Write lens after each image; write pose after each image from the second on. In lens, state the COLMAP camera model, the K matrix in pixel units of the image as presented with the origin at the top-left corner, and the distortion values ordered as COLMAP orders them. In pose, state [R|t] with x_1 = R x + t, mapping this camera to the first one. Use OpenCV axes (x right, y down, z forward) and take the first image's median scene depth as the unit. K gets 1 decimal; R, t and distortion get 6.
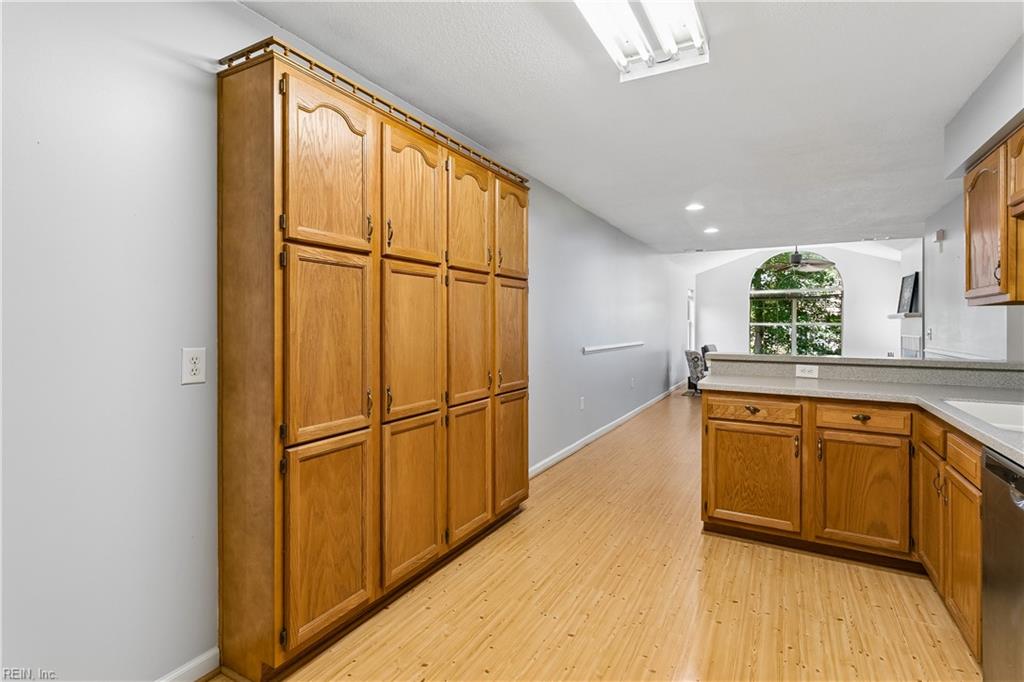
lens RADIAL K [[486.9, 0, 510.9], [0, 486.9, 324.2], [0, 0, 1]] dist [-0.000207, 0.001562]
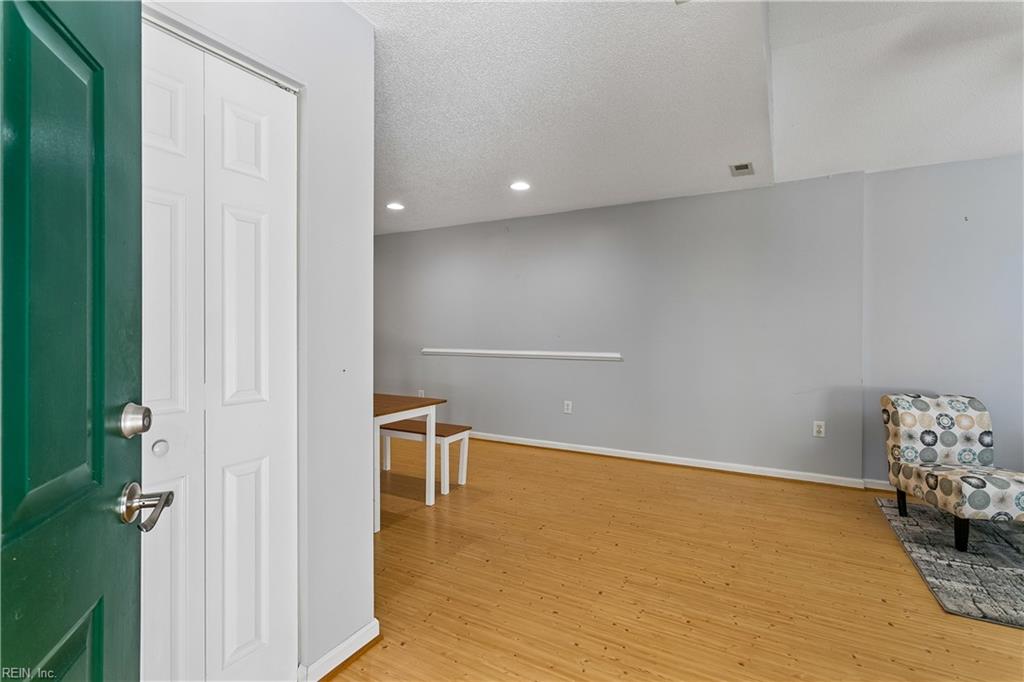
lens RADIAL K [[488.0, 0, 511.2], [0, 488.0, 330.0], [0, 0, 1]] dist [0.001510, 0.001542]
pose [[-0.003201, -0.006339, -0.999975, 2.789410], [0.001599, 0.999979, -0.006344, 0.020938], [0.999994, -0.001619, -0.003191, 2.547234]]
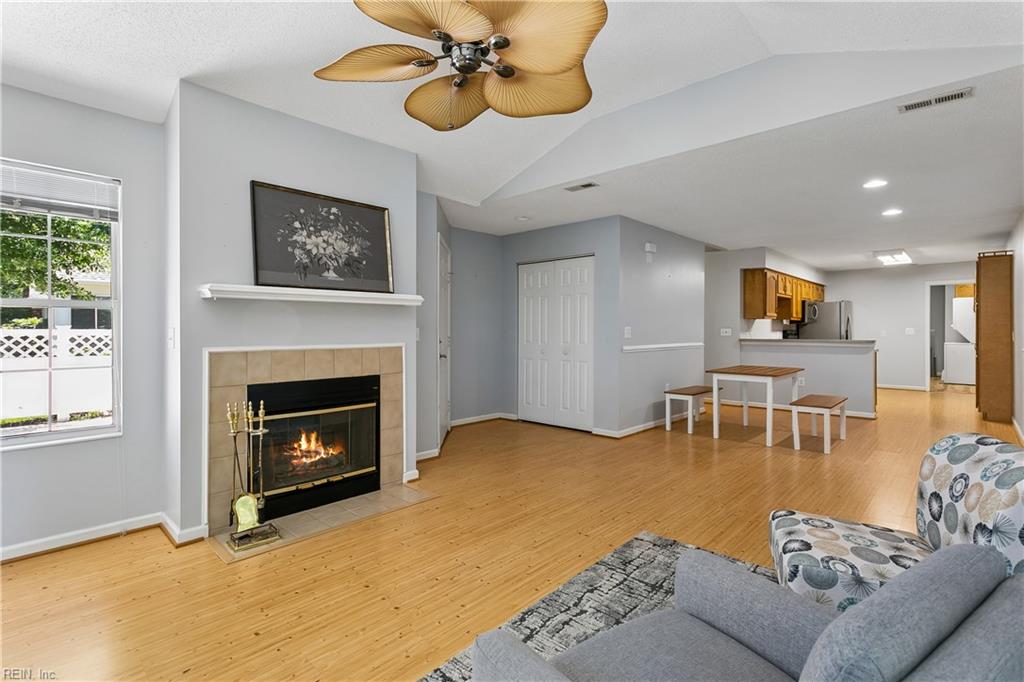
lens RADIAL K [[488.0, 0, 511.2], [0, 488.0, 330.0], [0, 0, 1]] dist [0.001510, 0.001542]
pose [[-0.970502, -0.004409, 0.241052, 1.906541], [-0.004261, 0.999990, 0.001135, 0.035126], [-0.241055, 0.000074, -0.970511, 4.599593]]
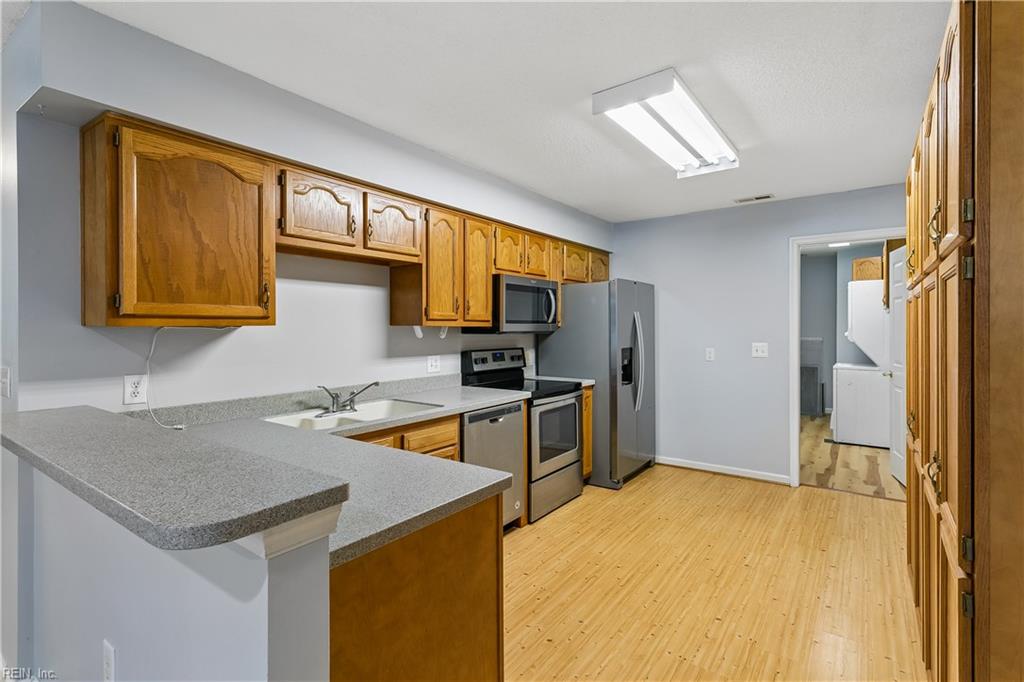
lens RADIAL K [[486.4, 0, 510.3], [0, 486.4, 330.7], [0, 0, 1]] dist [0.002177, 0.001635]
pose [[-0.992682, -0.002457, 0.120730, 0.389979], [-0.001752, 0.999981, 0.005945, -0.041697], [-0.120743, 0.005690, -0.992668, 1.803659]]
